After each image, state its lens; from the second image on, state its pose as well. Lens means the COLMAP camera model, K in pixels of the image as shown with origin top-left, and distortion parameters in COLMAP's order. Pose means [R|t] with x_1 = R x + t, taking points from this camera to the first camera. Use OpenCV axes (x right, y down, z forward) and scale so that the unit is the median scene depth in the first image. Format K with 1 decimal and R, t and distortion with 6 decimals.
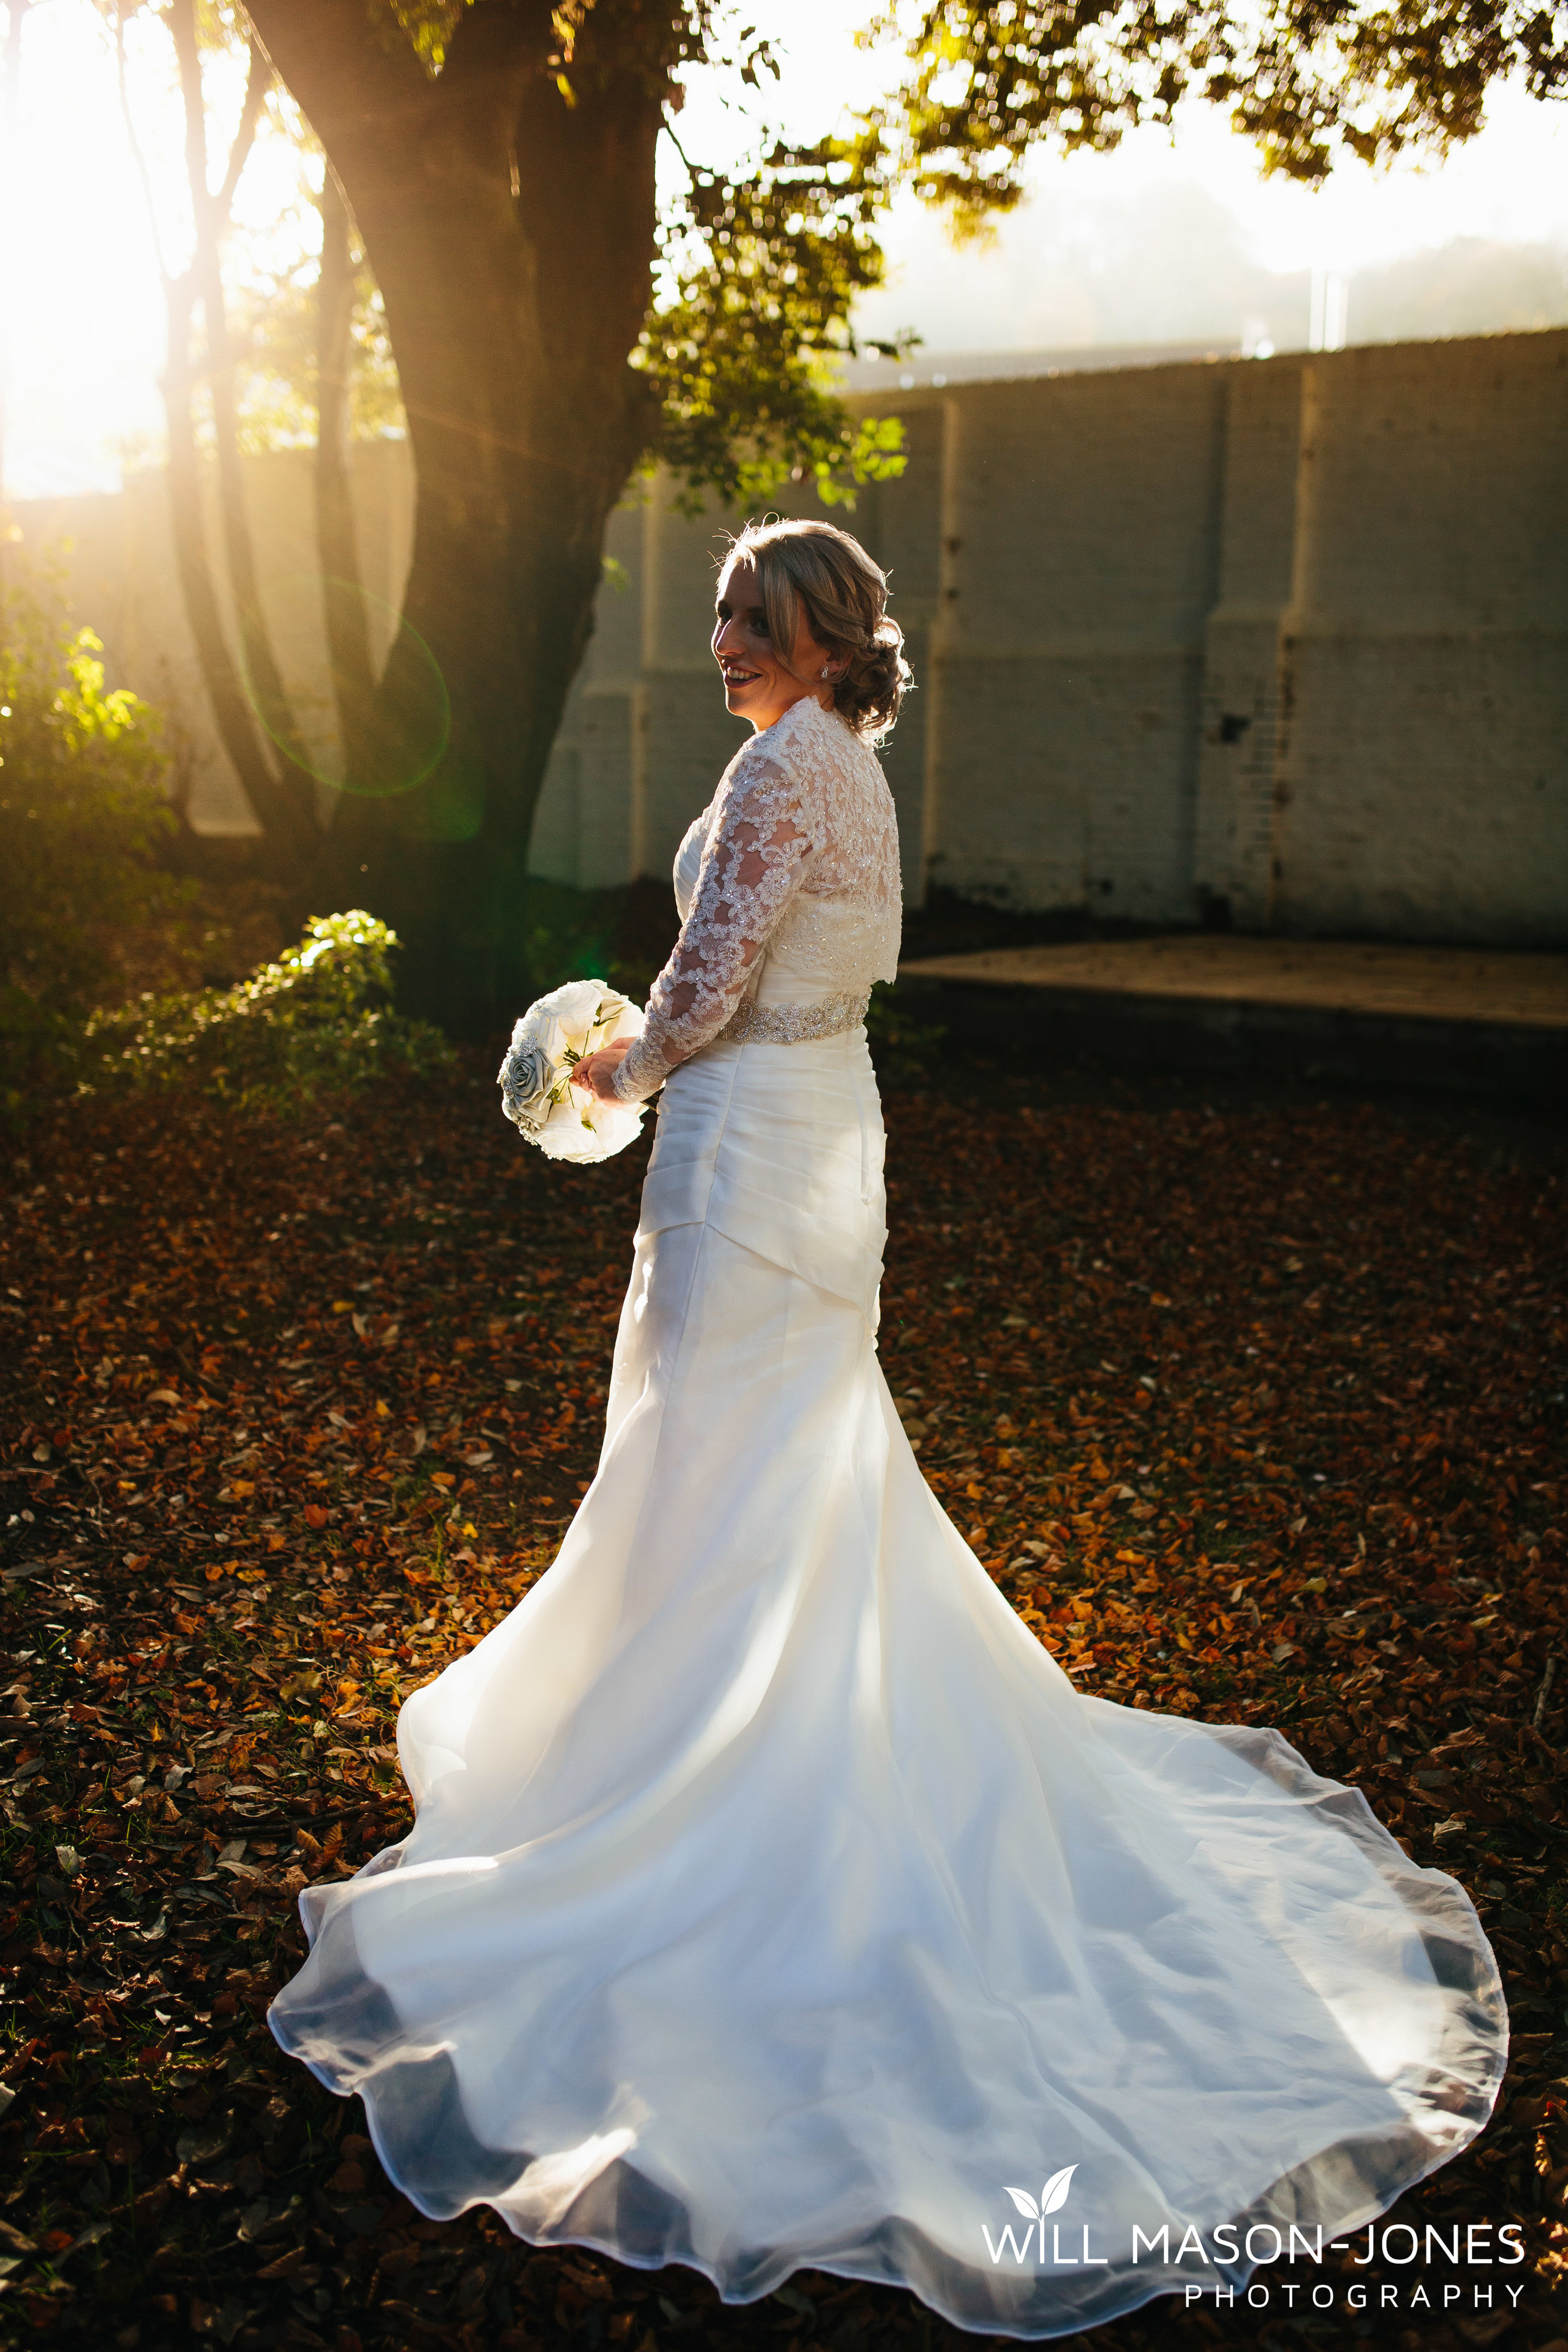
lens RADIAL K [[2317.9, 0, 783.0], [0, 2317.9, 1126.3], [0, 0, 1]] dist [-0.039409, 0.044821]
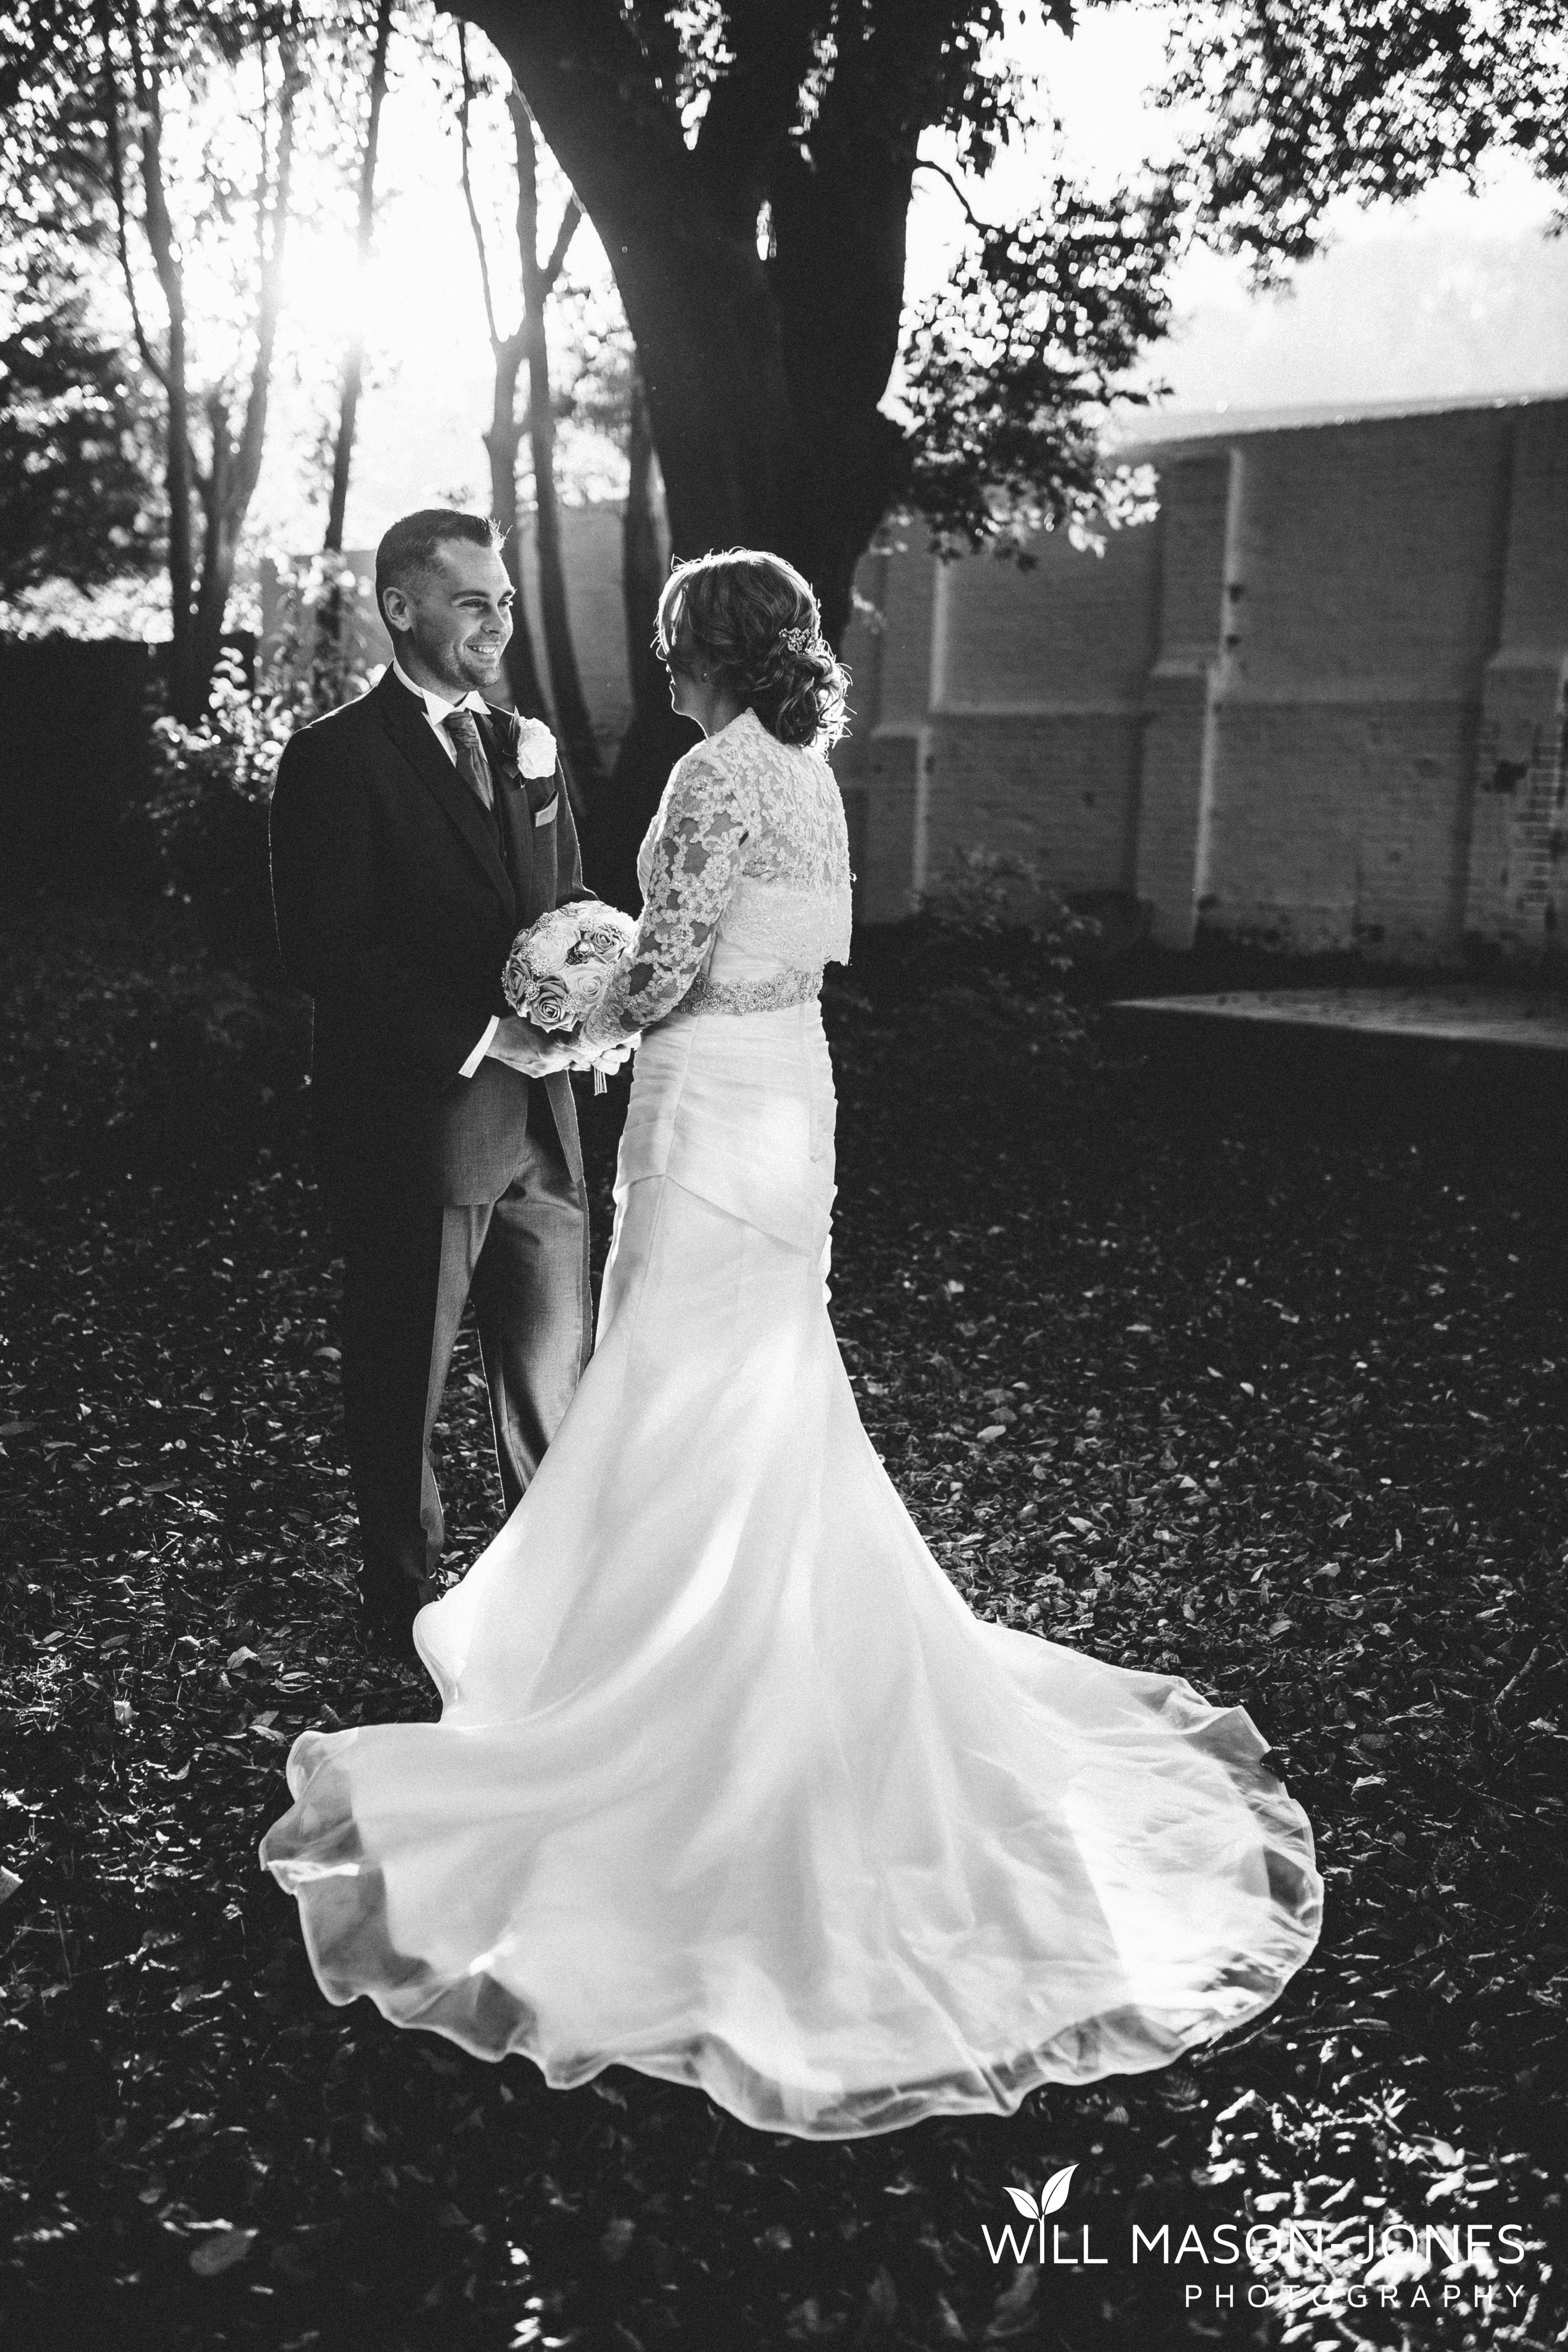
lens RADIAL K [[2317.9, 0, 783.0], [0, 2317.9, 1126.3], [0, 0, 1]] dist [-0.039409, 0.044821]
pose [[0.987903, 0.034948, -0.151082, 0.090076], [-0.038191, 0.999097, -0.018616, 0.018108], [0.150295, 0.024161, 0.988346, -0.046721]]
